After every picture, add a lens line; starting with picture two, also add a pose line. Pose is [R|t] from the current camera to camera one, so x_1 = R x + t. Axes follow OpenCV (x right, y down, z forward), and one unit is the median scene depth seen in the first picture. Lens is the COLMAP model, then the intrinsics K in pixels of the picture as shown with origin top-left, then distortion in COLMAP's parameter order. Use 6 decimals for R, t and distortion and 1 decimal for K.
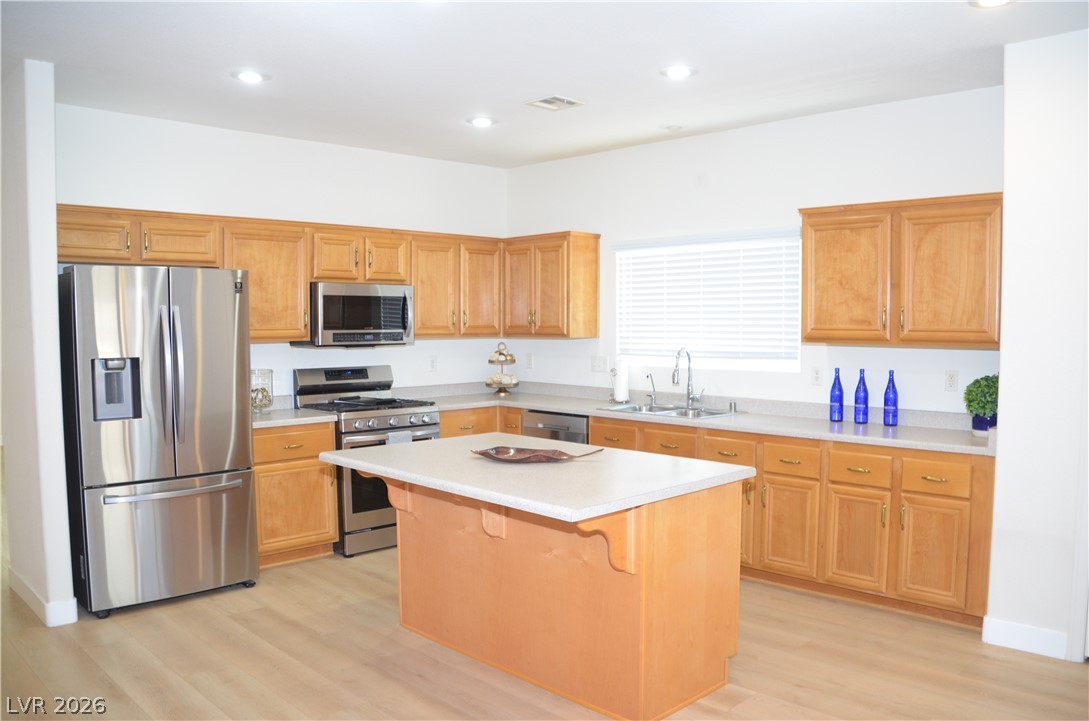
lens RADIAL K [[848.7, 0, 574.5], [0, 848.7, 380.9], [0, 0, 1]] dist [-0.178940, 0.108580]
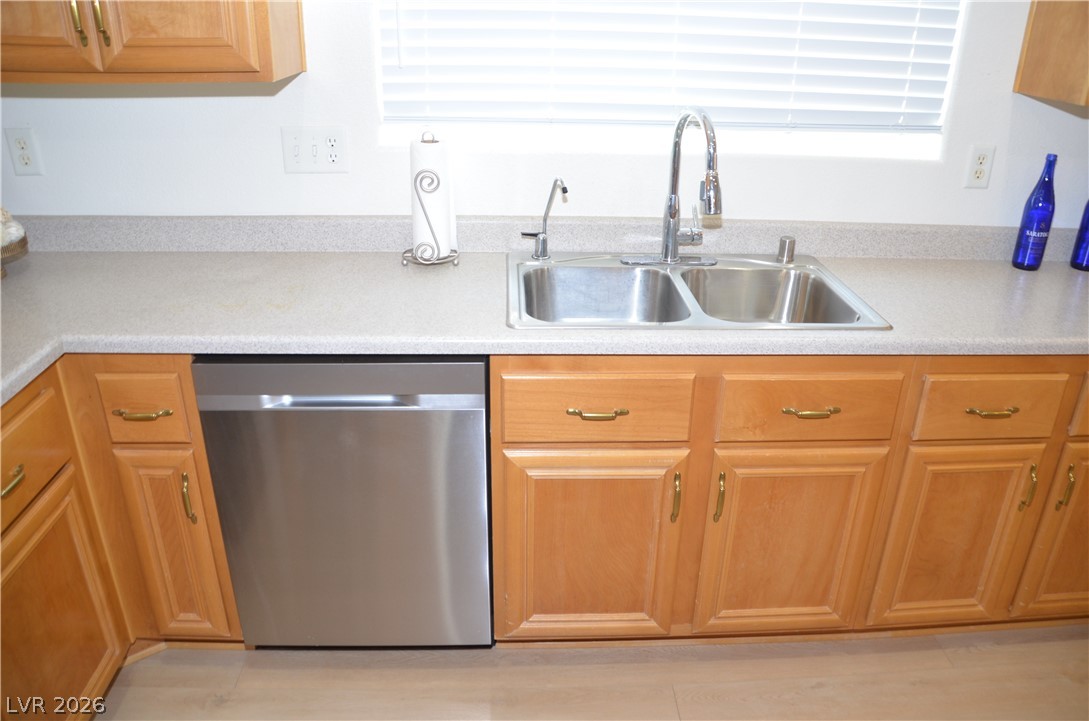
lens RADIAL K [[794.0, 0, 544.5], [0, 794.0, 360.5], [0, 0, 1]] dist [-0.184464, 0.077583]
pose [[0.686026, -0.275781, 0.673286, -0.180187], [0.031092, 0.935647, 0.351564, -0.061667], [-0.726913, -0.220248, 0.650453, 0.925527]]
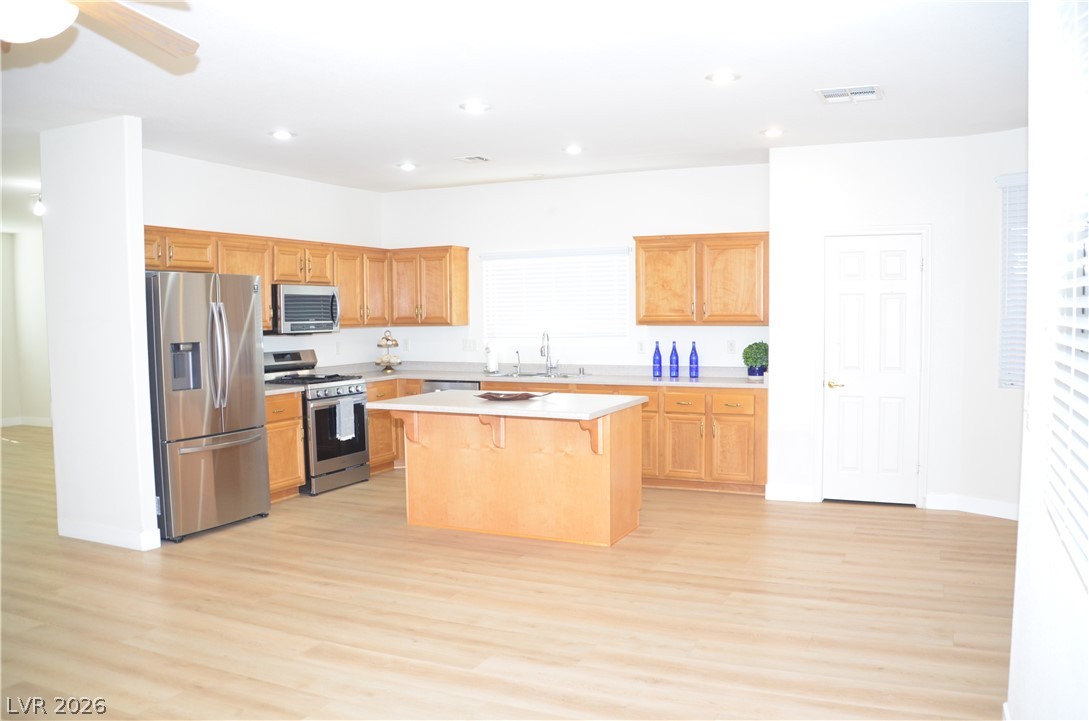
lens RADIAL K [[848.7, 0, 574.5], [0, 848.7, 380.9], [0, 0, 1]] dist [-0.178940, 0.108580]
pose [[0.936147, -0.035786, 0.349784, -0.367941], [0.032889, 0.999358, 0.014220, 0.029750], [-0.350068, -0.001808, 0.936723, -0.390487]]
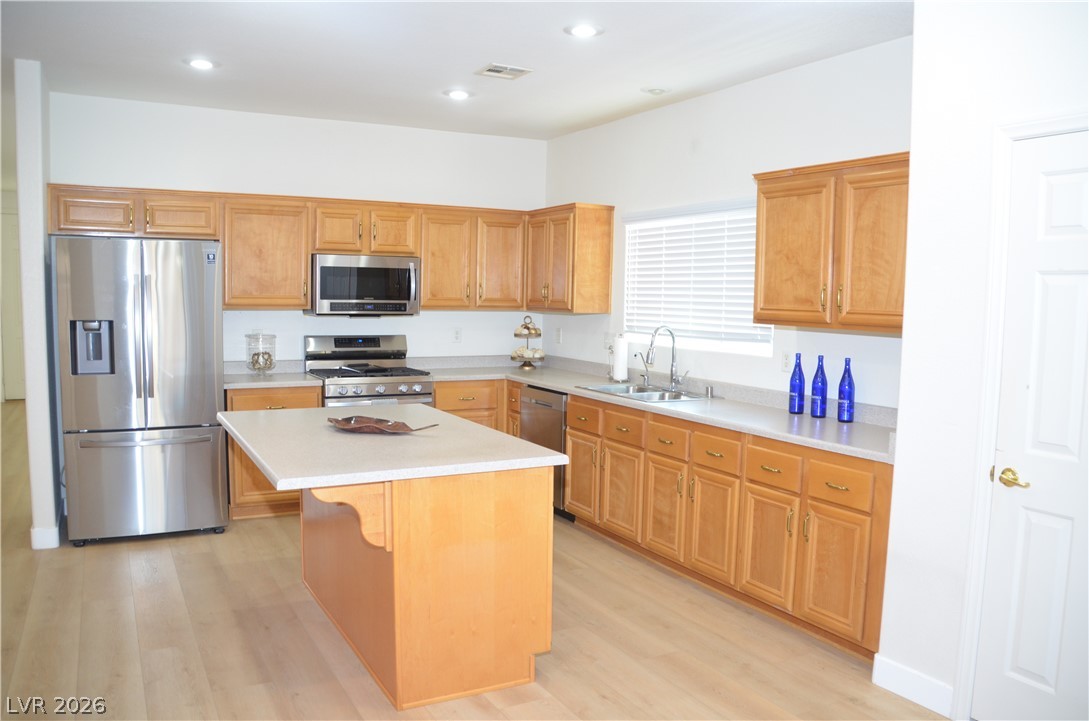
lens RADIAL K [[848.7, 0, 574.5], [0, 848.7, 380.9], [0, 0, 1]] dist [-0.178940, 0.108580]
pose [[0.961555, 0.047614, -0.270454, 0.329359], [-0.040070, 0.998640, 0.033353, -0.006507], [0.271674, -0.021233, 0.962155, 0.077291]]
